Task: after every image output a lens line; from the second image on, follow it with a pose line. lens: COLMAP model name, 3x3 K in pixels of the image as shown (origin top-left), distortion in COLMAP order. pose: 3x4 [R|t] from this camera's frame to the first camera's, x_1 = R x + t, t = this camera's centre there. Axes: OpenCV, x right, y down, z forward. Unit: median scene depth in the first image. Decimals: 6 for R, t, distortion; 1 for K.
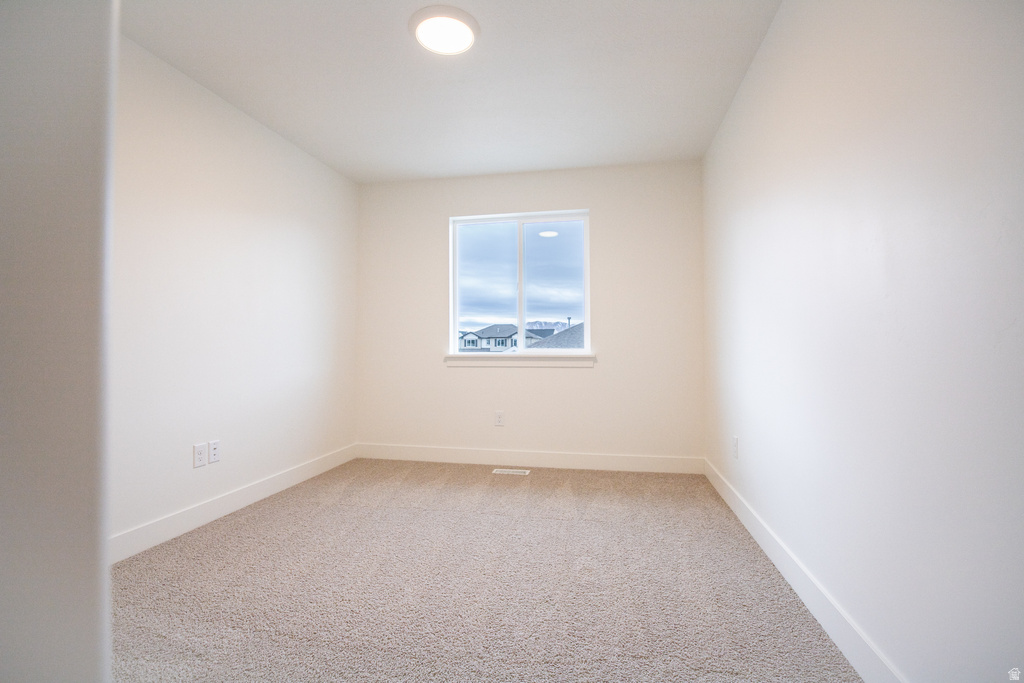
lens RADIAL K [[474.5, 0, 512.5], [0, 474.5, 344.6], [0, 0, 1]] dist [0.000401, 0.000461]
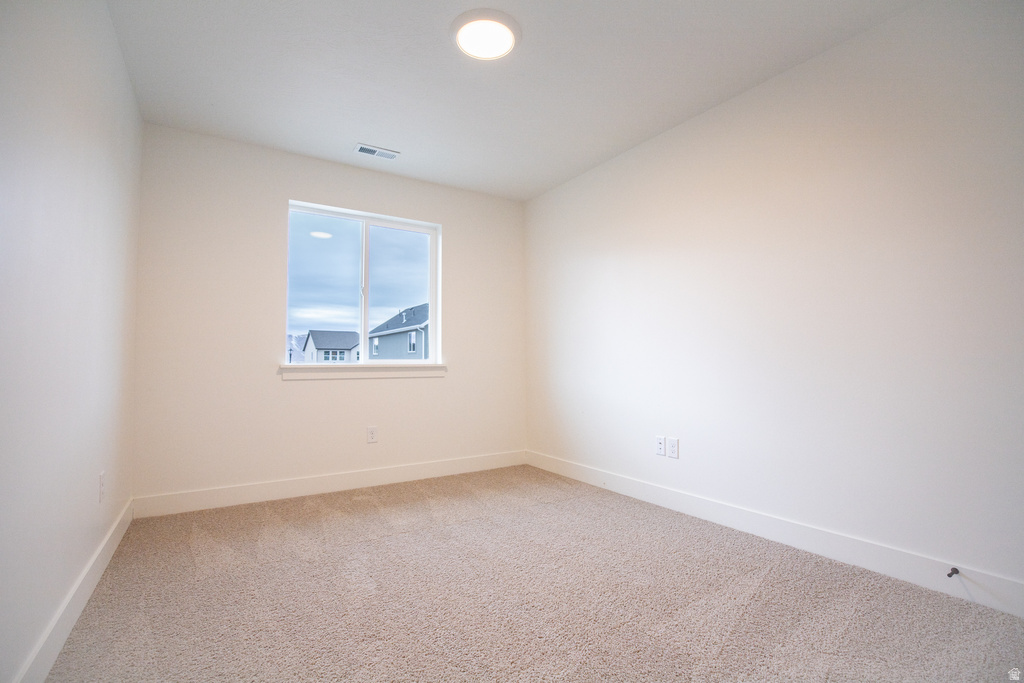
lens RADIAL K [[474.5, 0, 513.6], [0, 474.5, 343.0], [0, 0, 1]] dist [0.000401, 0.000461]
pose [[0.723722, 0.028258, 0.689513, -0.426523], [-0.001429, 0.999220, -0.039451, 0.014992], [-0.690090, 0.027566, 0.723198, 0.140038]]
